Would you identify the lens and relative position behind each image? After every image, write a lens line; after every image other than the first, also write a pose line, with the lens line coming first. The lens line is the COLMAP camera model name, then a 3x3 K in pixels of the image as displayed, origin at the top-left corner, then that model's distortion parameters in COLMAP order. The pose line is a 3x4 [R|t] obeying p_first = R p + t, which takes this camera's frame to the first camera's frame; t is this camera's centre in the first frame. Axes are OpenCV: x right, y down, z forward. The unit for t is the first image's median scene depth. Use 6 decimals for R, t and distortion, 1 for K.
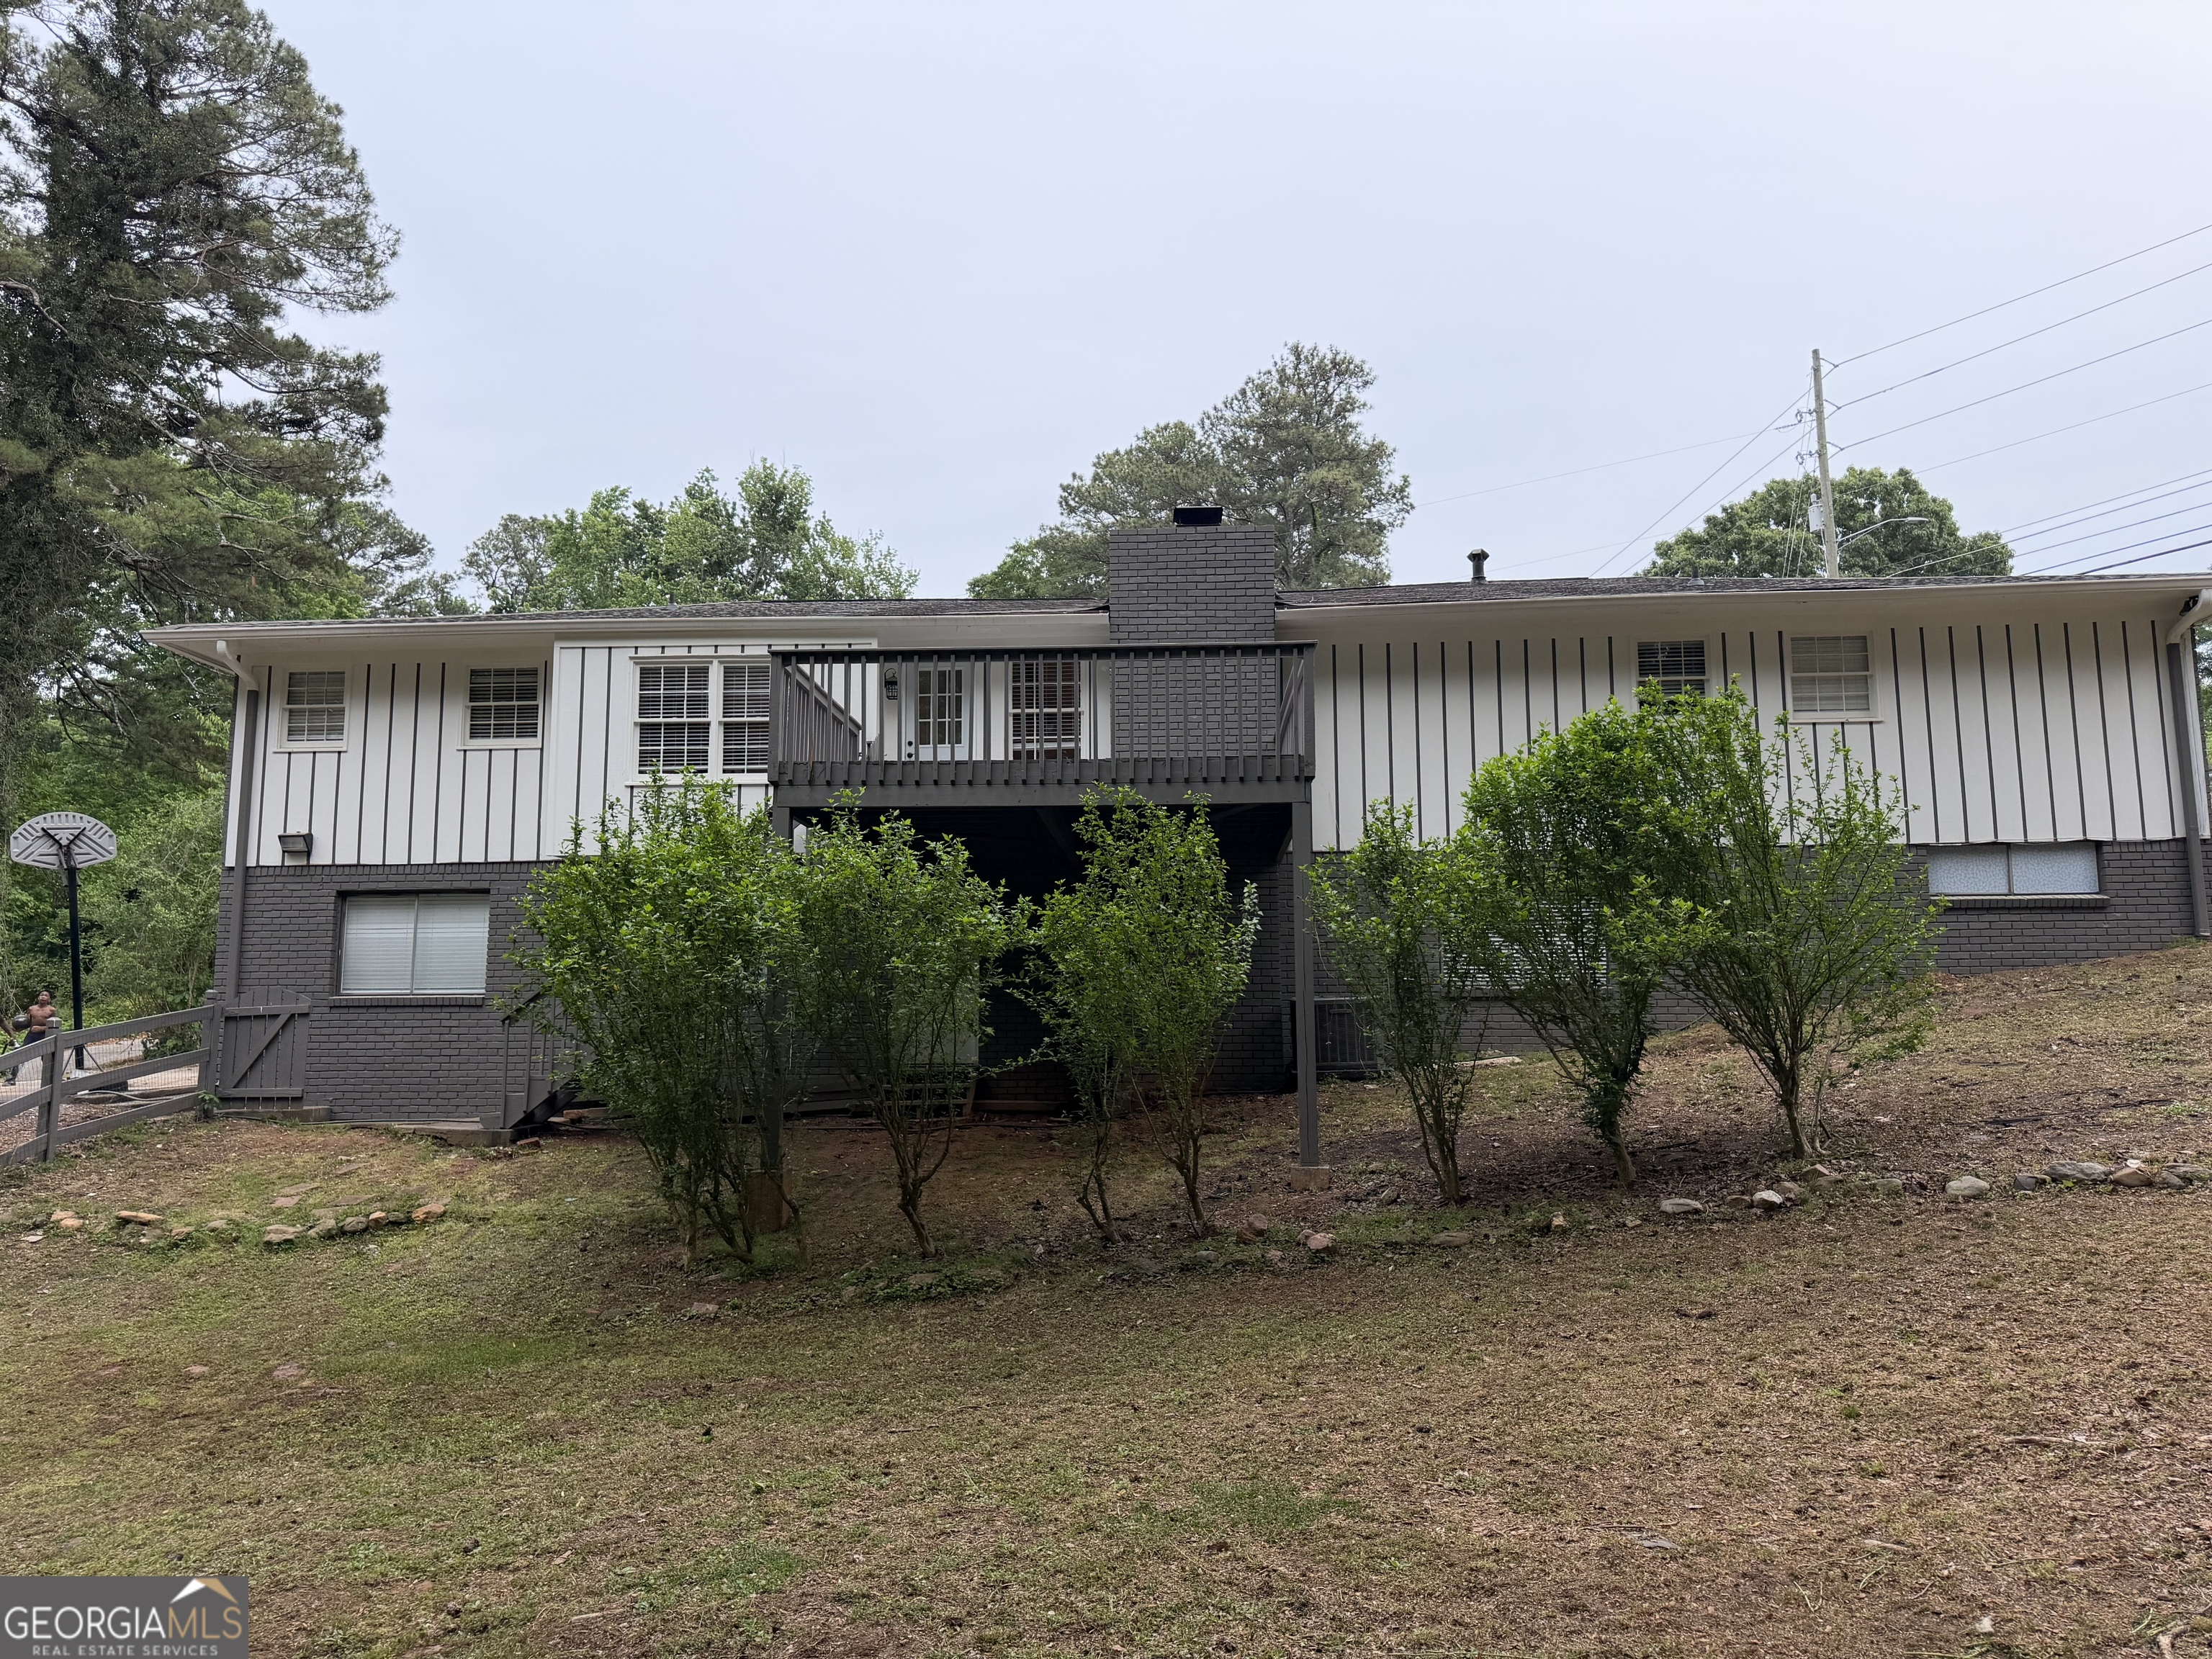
lens RADIAL K [[1574.6, 0, 1106.0], [0, 1574.6, 829.5], [0, 0, 1]] dist [0.031465, -0.029066]
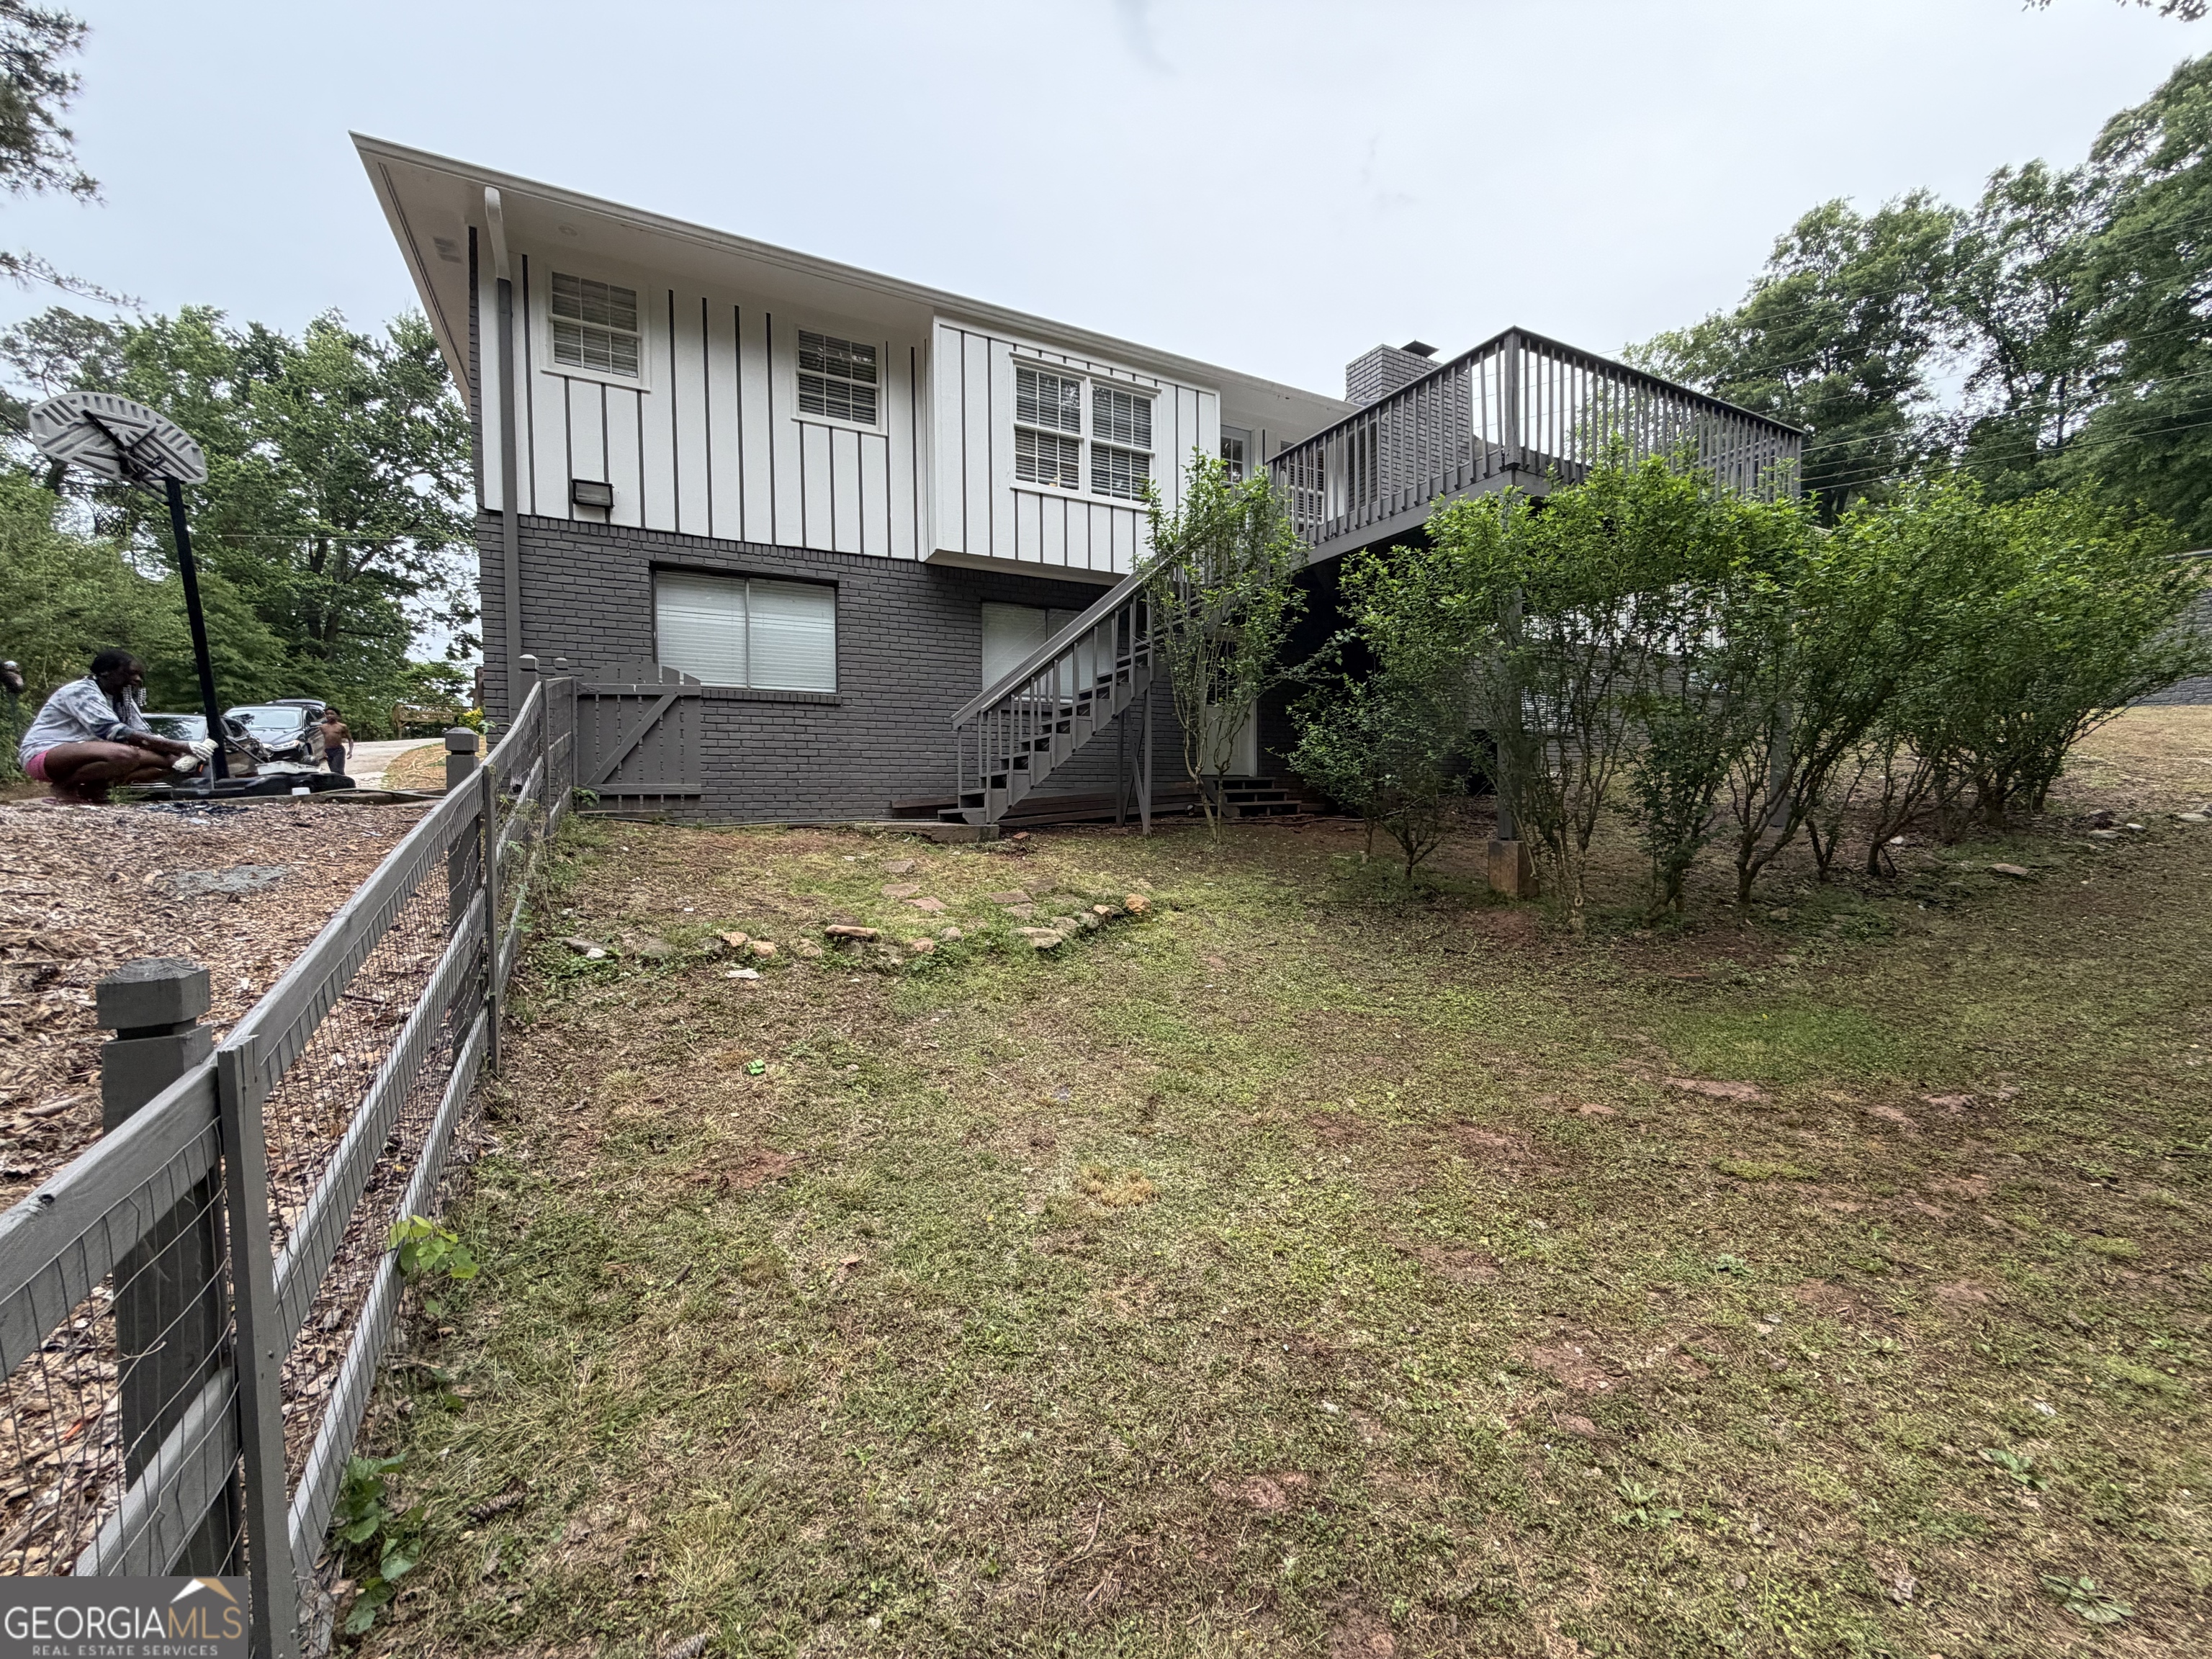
lens RADIAL K [[883.2, 0, 1099.5], [0, 883.2, 831.0], [0, 0, 1]] dist [0.001307, -0.000113]
pose [[0.848346, -0.020114, 0.529060, -0.549647], [-0.062452, 0.988500, 0.137723, 0.104693], [-0.525746, -0.149878, 0.837334, 0.467318]]
